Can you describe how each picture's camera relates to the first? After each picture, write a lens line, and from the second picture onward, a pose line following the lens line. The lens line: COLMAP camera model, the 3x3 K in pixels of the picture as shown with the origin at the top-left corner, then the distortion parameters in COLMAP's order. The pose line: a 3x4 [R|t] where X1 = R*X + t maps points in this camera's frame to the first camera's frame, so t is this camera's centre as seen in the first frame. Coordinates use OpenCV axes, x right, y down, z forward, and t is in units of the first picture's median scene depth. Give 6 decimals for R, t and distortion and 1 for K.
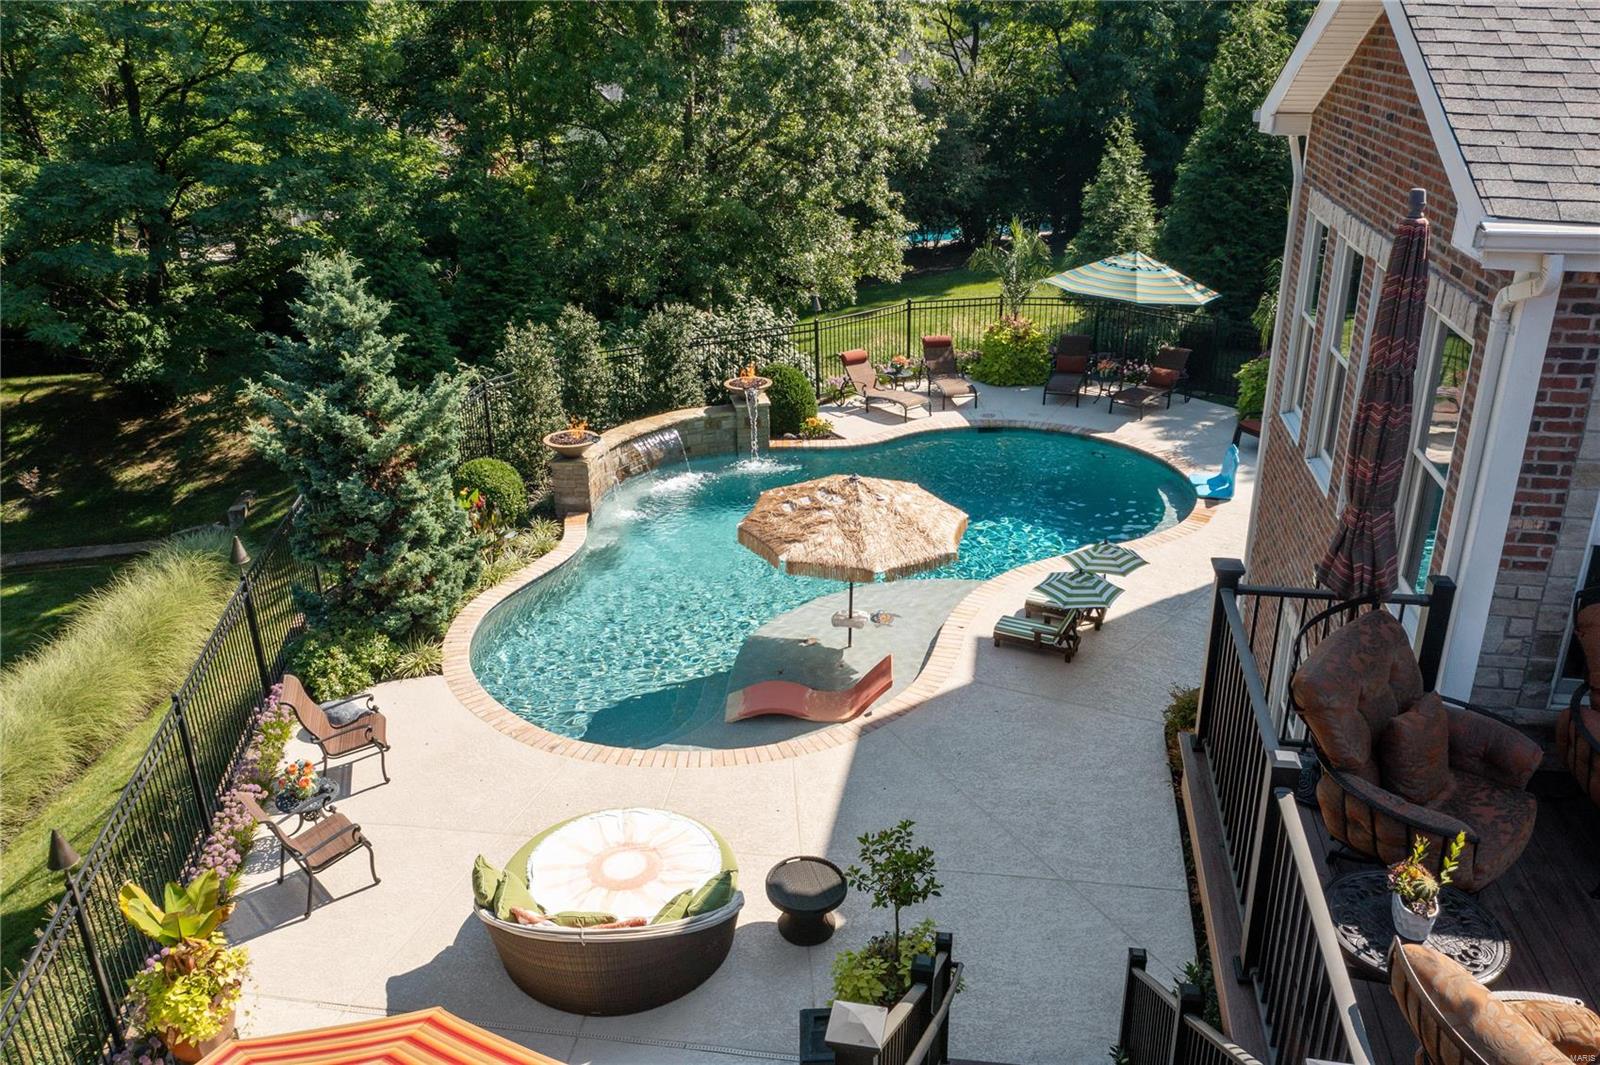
lens RADIAL K [[1274.8, 0, 800.0], [0, 1274.8, 532.5], [0, 0, 1]] dist [-0.030814, -0.000544]
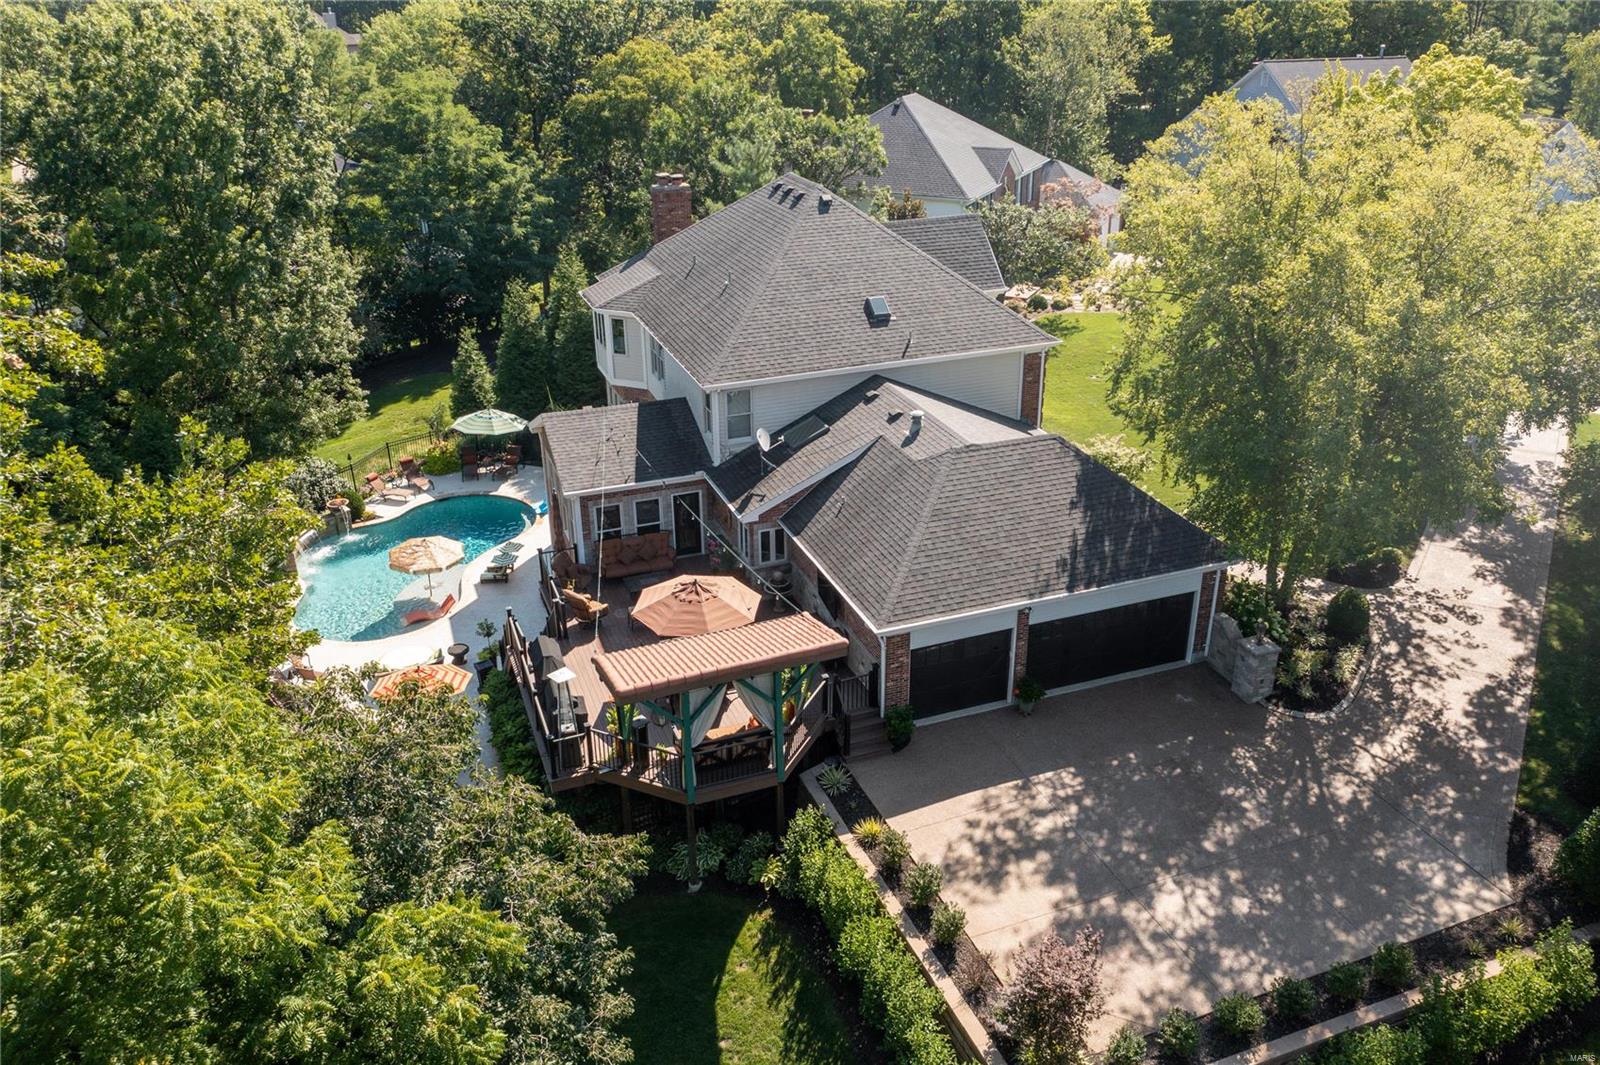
lens RADIAL K [[1274.8, 0, 800.0], [0, 1274.8, 532.5], [0, 0, 1]] dist [-0.030814, -0.000544]
pose [[0.862370, -0.212029, 0.459740, -0.380022], [0.197870, 0.977005, 0.079428, -0.081638], [-0.466010, 0.022472, 0.884494, -1.380867]]
